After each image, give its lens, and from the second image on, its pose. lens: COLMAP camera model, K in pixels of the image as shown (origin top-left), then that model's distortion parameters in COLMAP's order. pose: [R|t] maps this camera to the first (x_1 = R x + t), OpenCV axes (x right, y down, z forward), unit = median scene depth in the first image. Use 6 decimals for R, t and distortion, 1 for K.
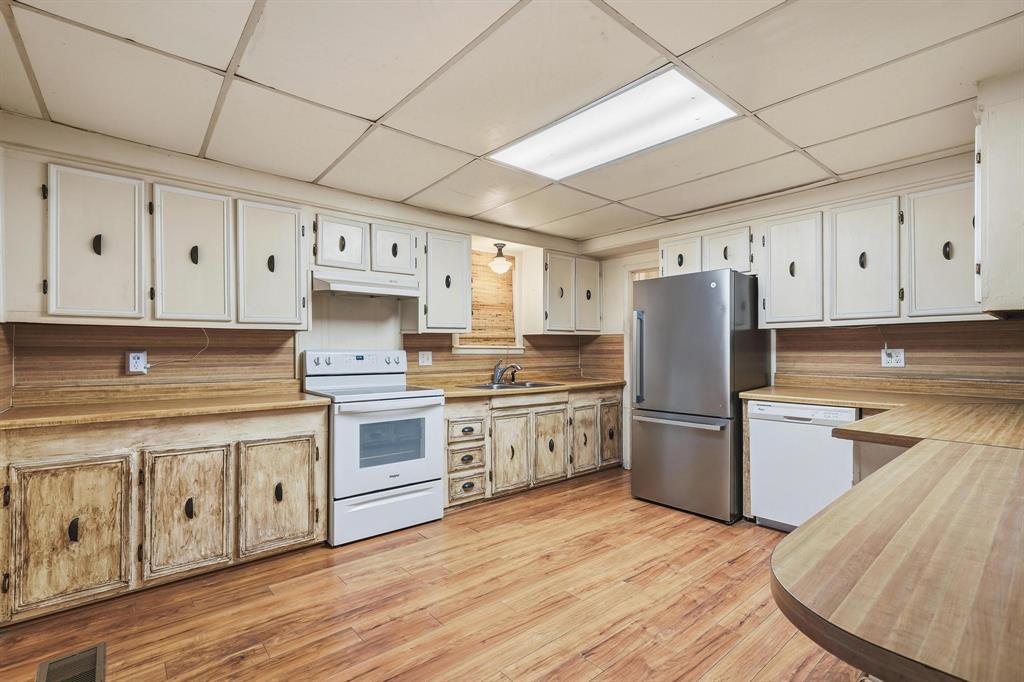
lens RADIAL K [[469.1, 0, 514.7], [0, 469.1, 347.6], [0, 0, 1]] dist [-0.005566, 0.002400]
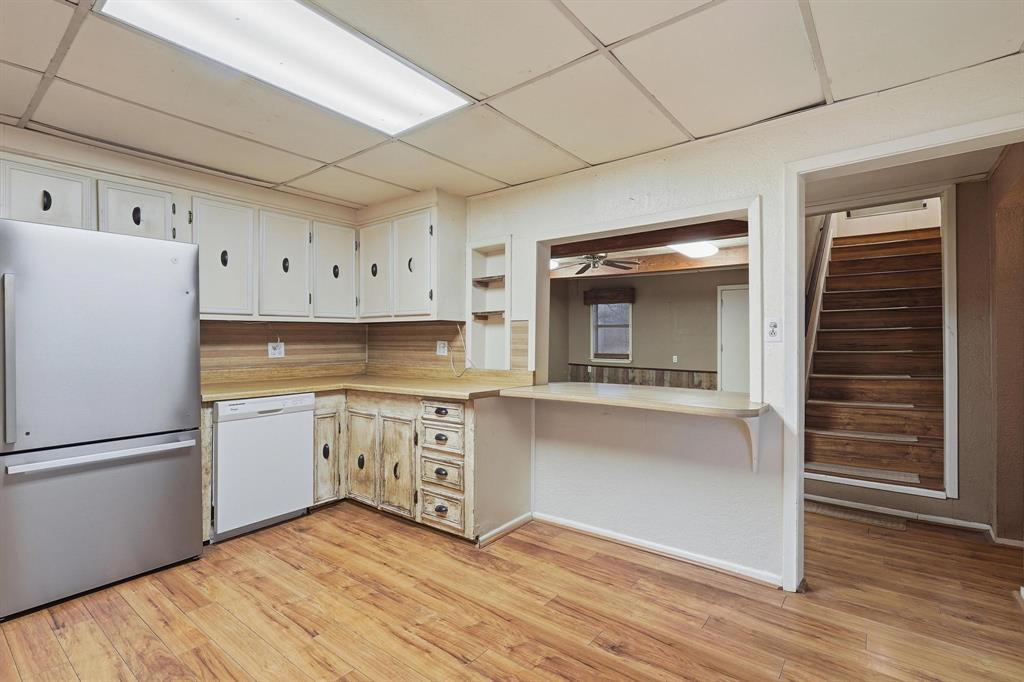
lens RADIAL K [[469.1, 0, 527.3], [0, 469.1, 337.2], [0, 0, 1]] dist [-0.005566, 0.002400]
pose [[-0.209648, 0.009527, 0.977730, -0.501583], [0.001232, 0.999954, -0.009479, 0.001549], [-0.977776, -0.000783, -0.209651, 0.662720]]
